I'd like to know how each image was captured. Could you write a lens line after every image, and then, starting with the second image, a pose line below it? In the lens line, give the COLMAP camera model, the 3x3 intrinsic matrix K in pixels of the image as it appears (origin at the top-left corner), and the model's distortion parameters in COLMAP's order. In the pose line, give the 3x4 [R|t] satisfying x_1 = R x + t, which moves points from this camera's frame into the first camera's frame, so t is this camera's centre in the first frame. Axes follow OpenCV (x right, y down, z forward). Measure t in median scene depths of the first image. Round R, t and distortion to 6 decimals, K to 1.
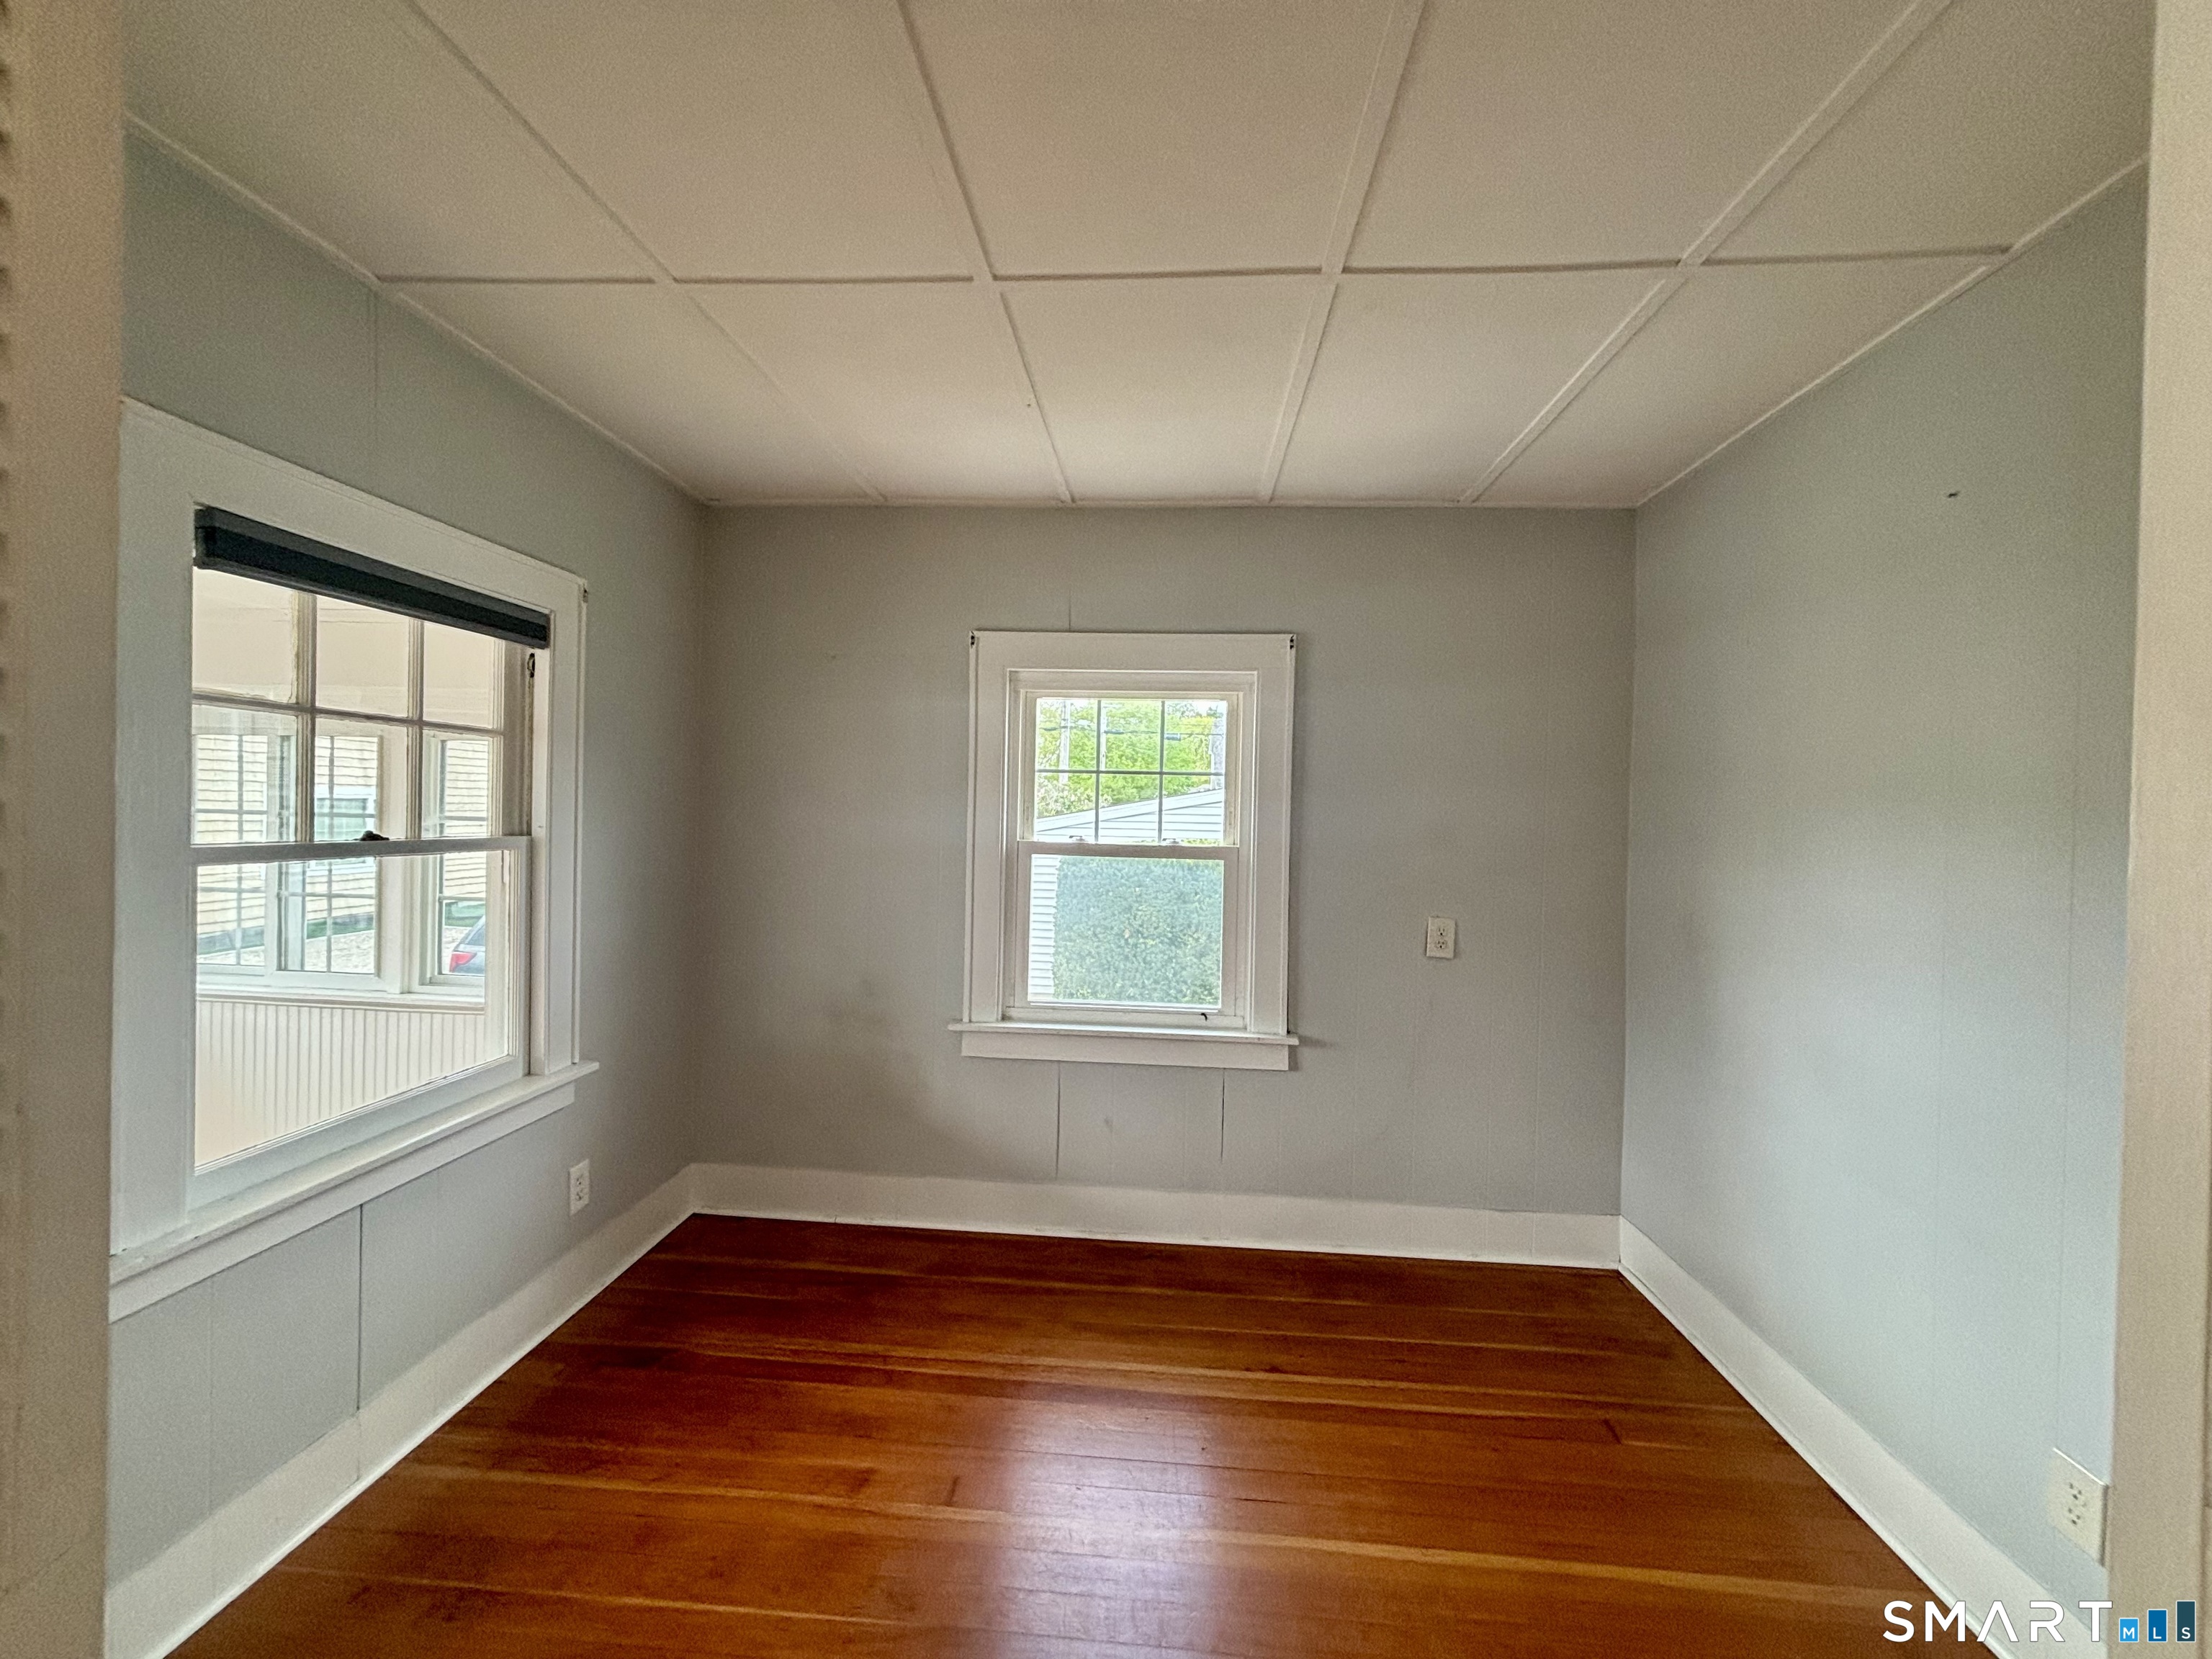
lens RADIAL K [[894.8, 0, 1115.9], [0, 894.8, 825.1], [0, 0, 1]] dist [0.002664, 0.000248]
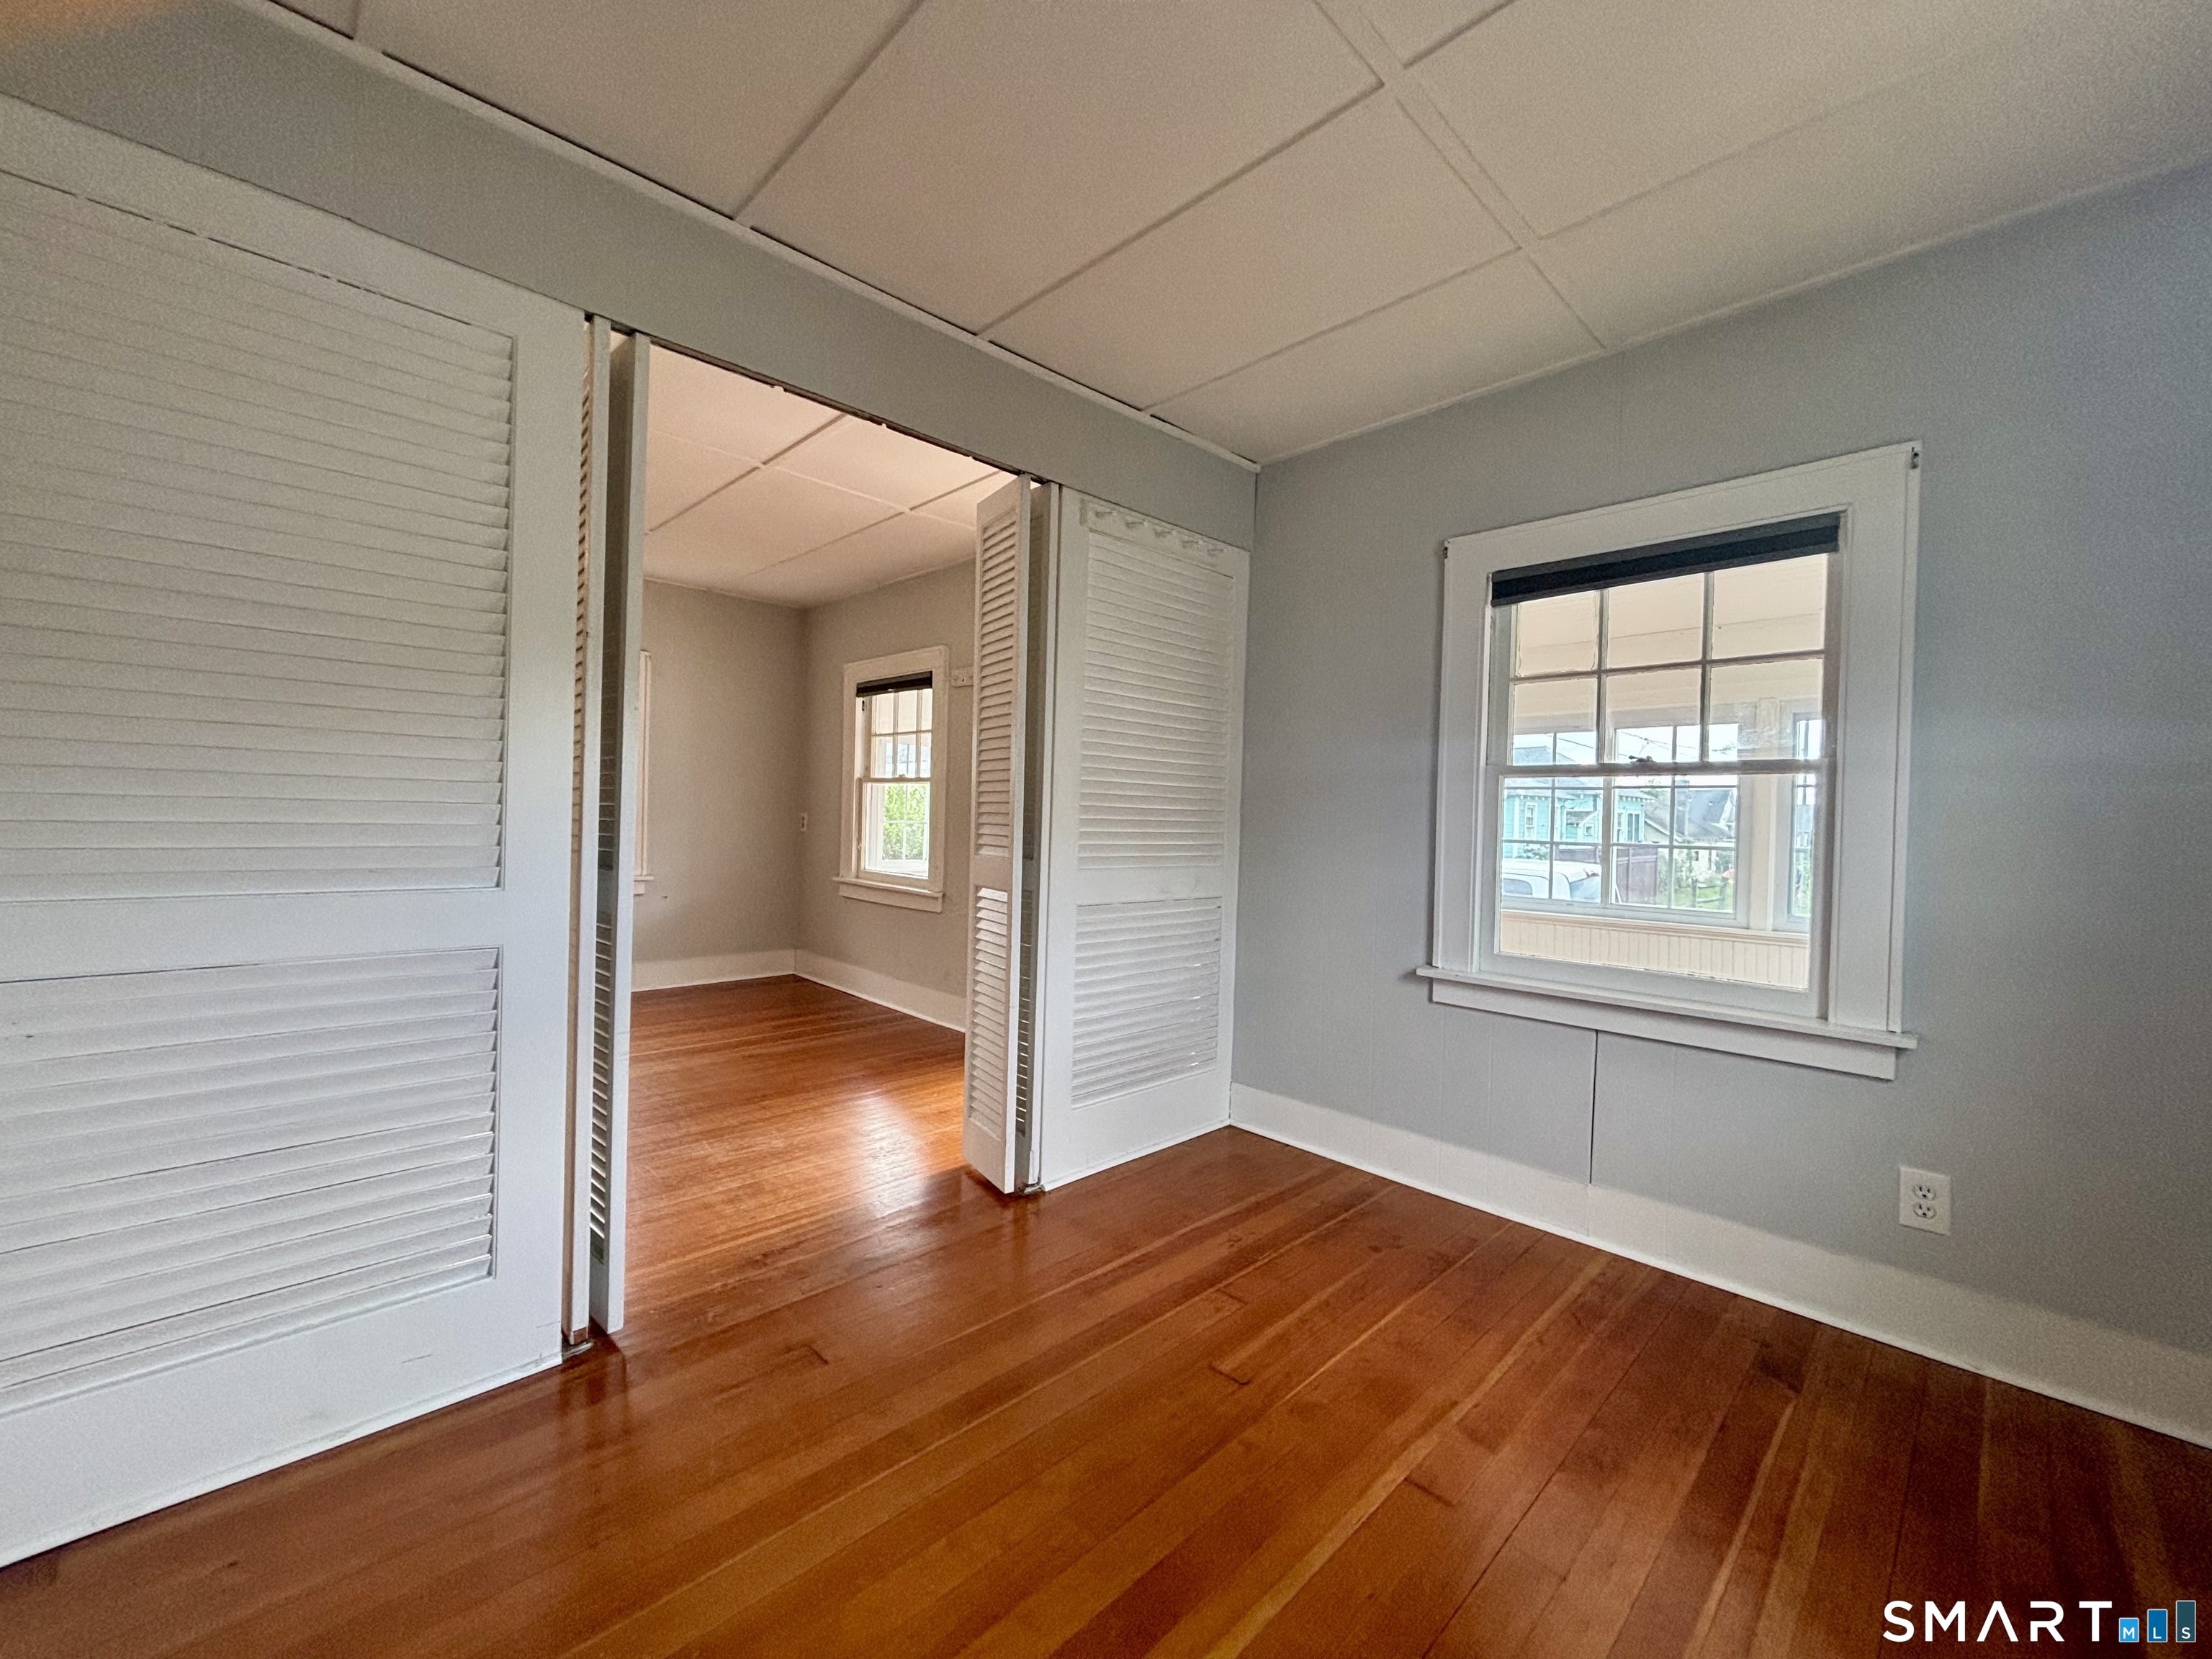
lens RADIAL K [[894.8, 0, 1118.2], [0, 894.8, 835.5], [0, 0, 1]] dist [0.002664, 0.000248]
pose [[-0.641414, -0.034343, -0.766426, 0.529146], [-0.054035, 0.998539, 0.000477, 0.133924], [0.765290, 0.041720, -0.642333, 1.058001]]
